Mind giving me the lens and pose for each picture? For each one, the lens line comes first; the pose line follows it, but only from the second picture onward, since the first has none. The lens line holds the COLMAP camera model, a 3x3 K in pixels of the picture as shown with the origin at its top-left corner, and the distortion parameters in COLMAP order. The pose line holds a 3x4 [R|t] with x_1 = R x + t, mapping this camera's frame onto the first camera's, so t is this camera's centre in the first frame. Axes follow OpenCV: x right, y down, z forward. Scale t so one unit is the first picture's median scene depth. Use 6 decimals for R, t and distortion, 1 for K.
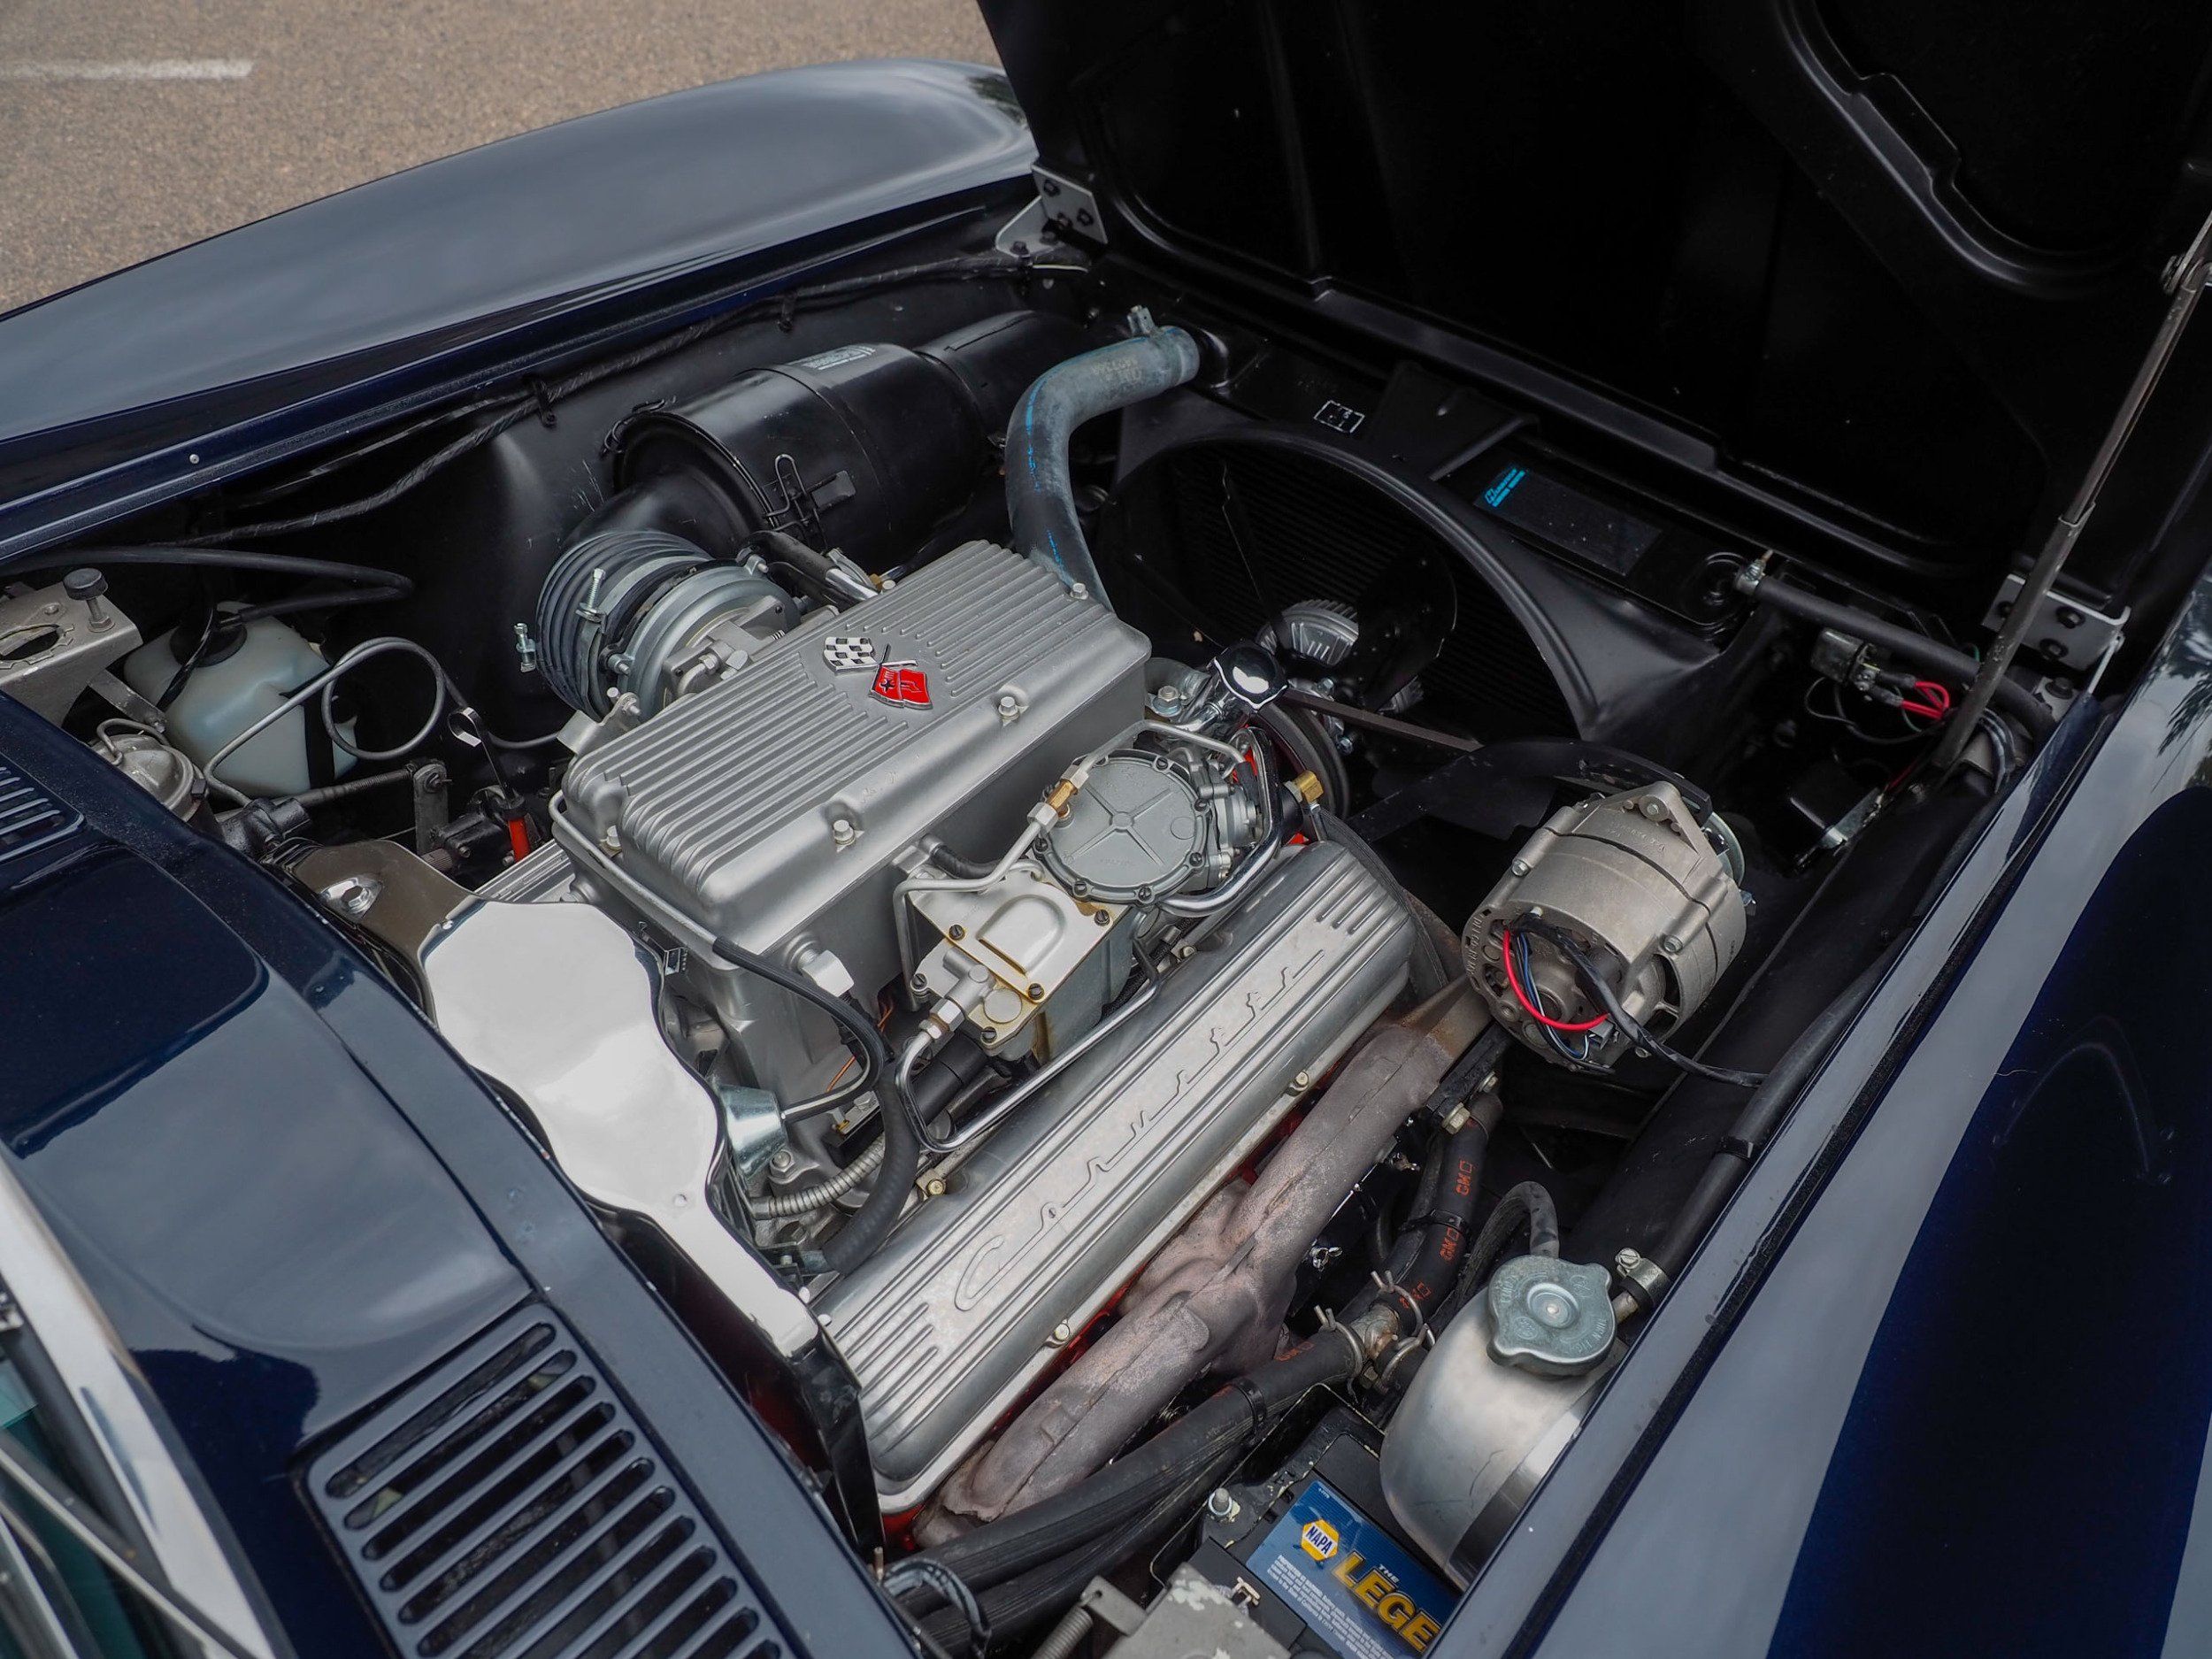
lens RADIAL K [[1617.1, 0, 1093.4], [0, 1617.1, 798.9], [0, 0, 1]] dist [-0.028380, 0.013953]
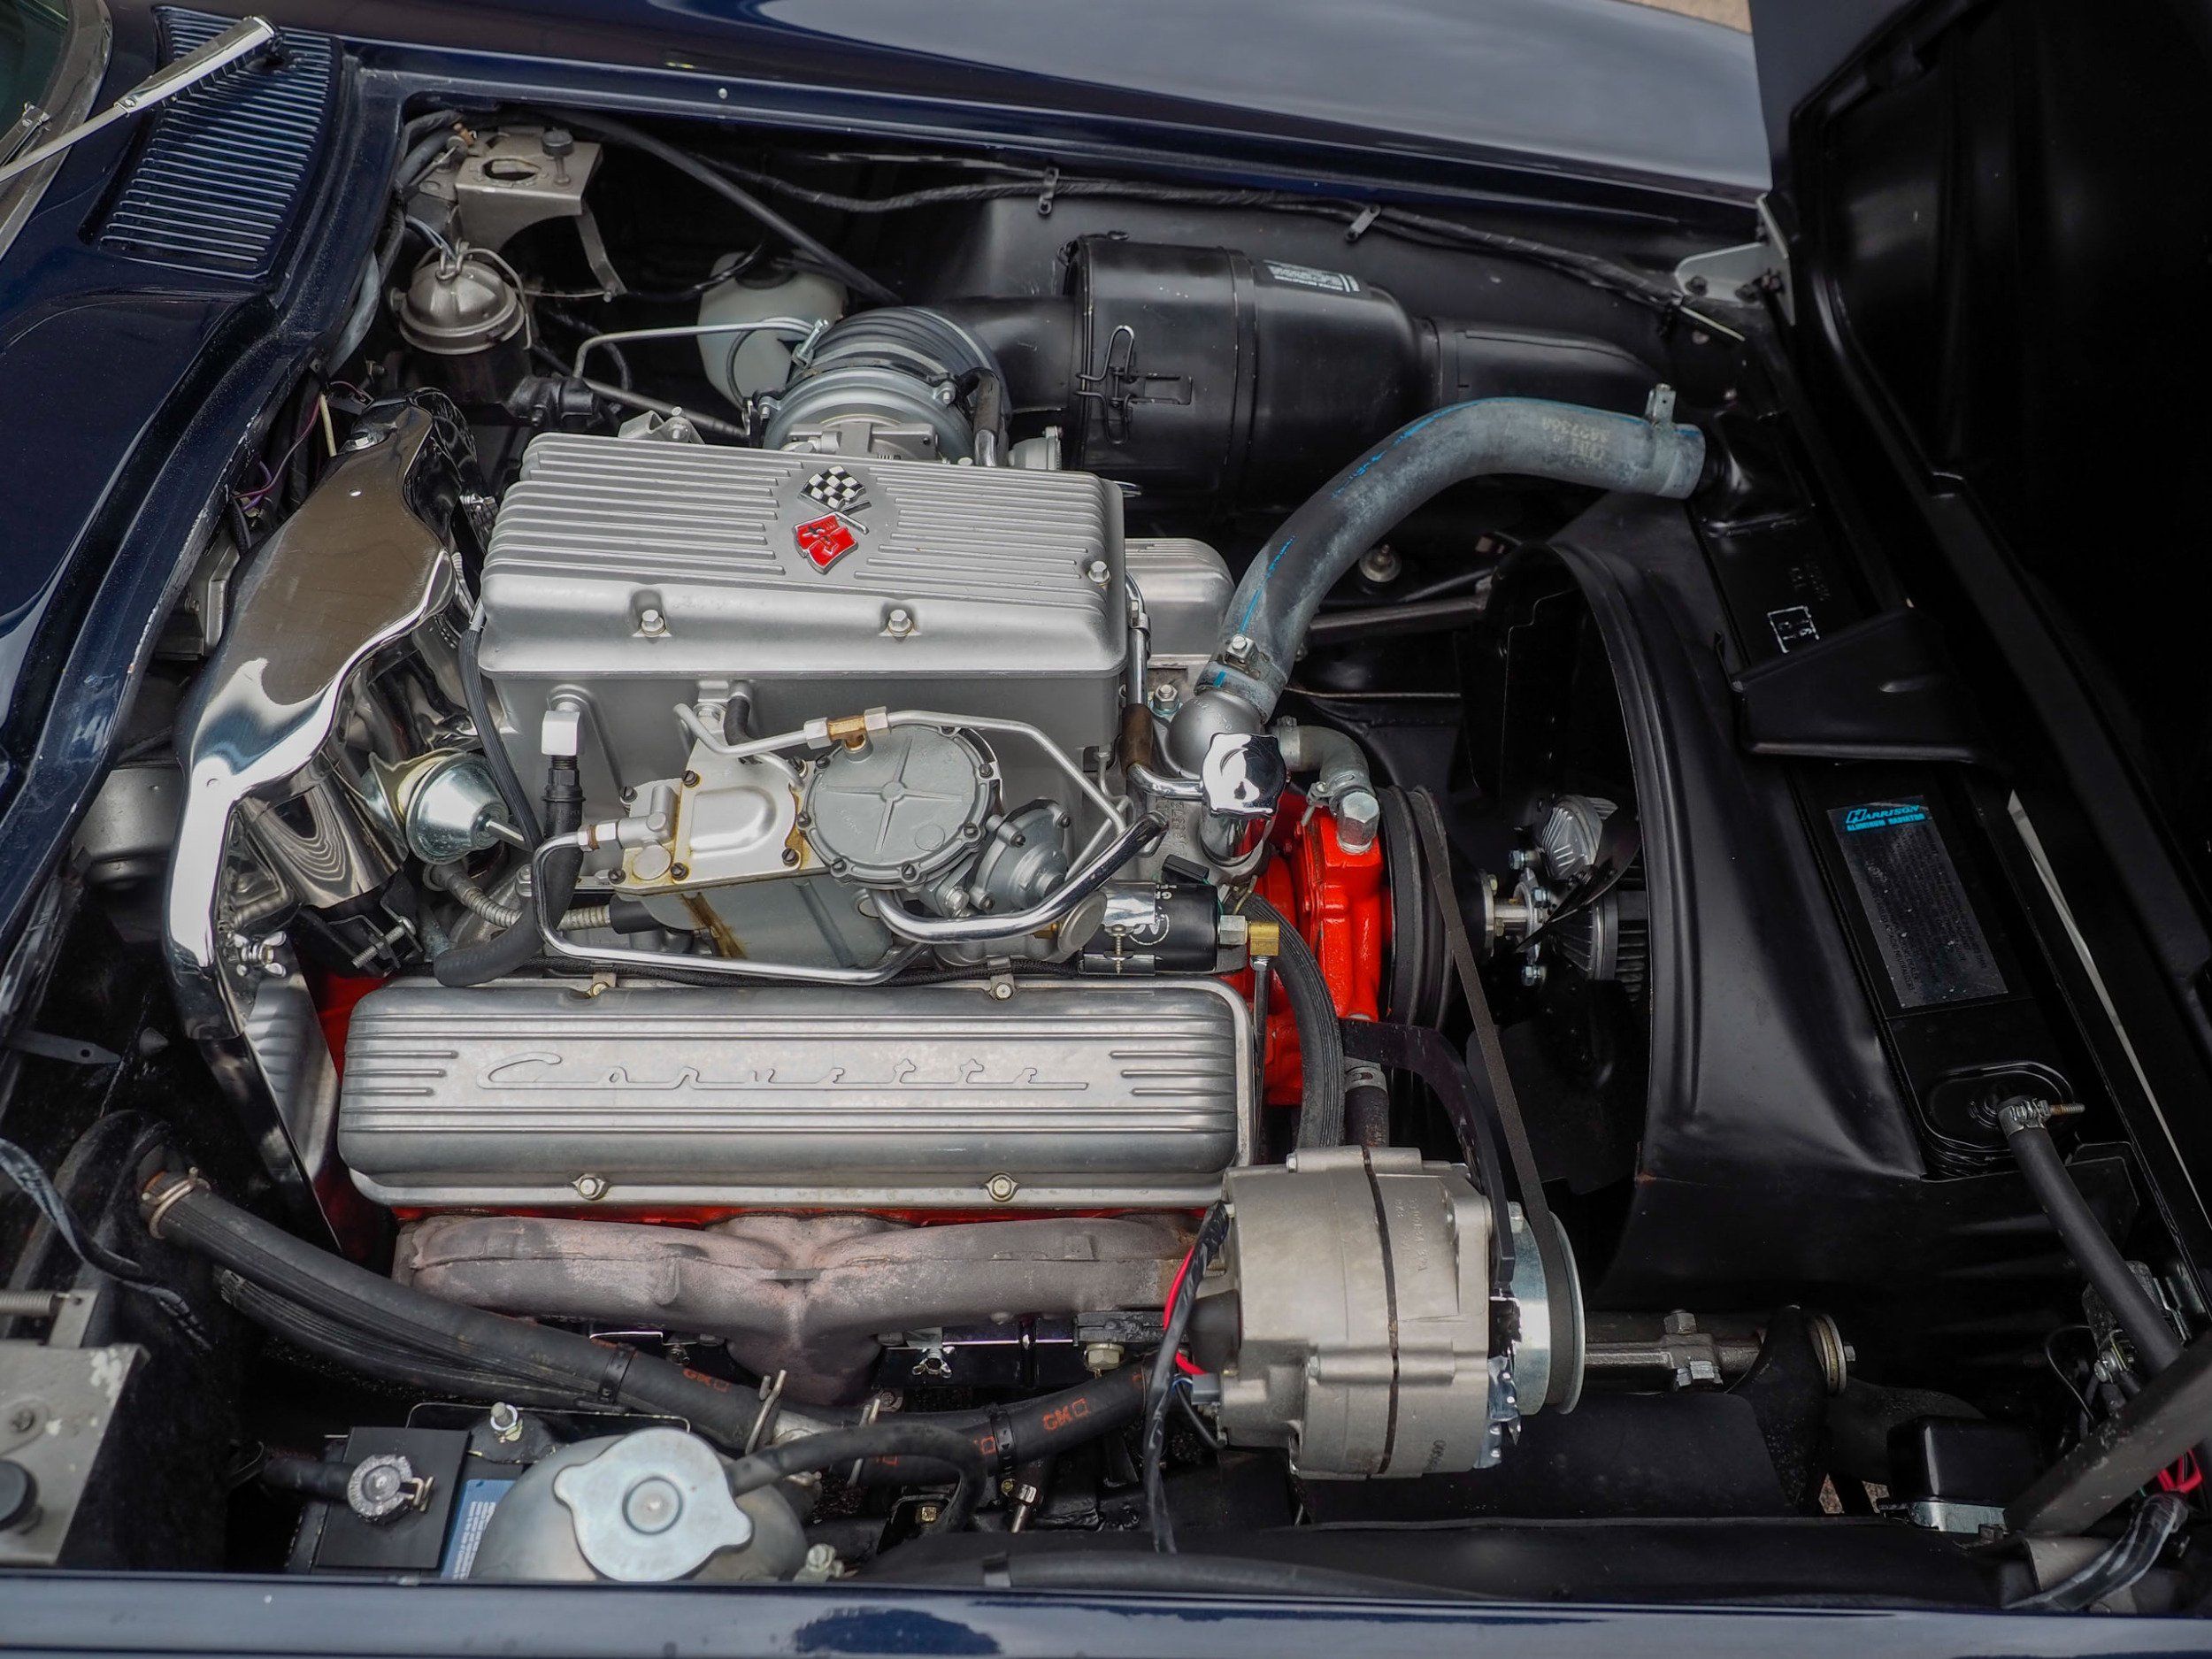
lens RADIAL K [[1617.1, 0, 1093.4], [0, 1617.1, 798.9], [0, 0, 1]] dist [-0.028380, 0.013953]
pose [[0.667574, 0.566481, -0.483161, 0.465796], [-0.544006, 0.814172, 0.202931, -0.198217], [0.508332, 0.127371, 0.851689, 0.271413]]
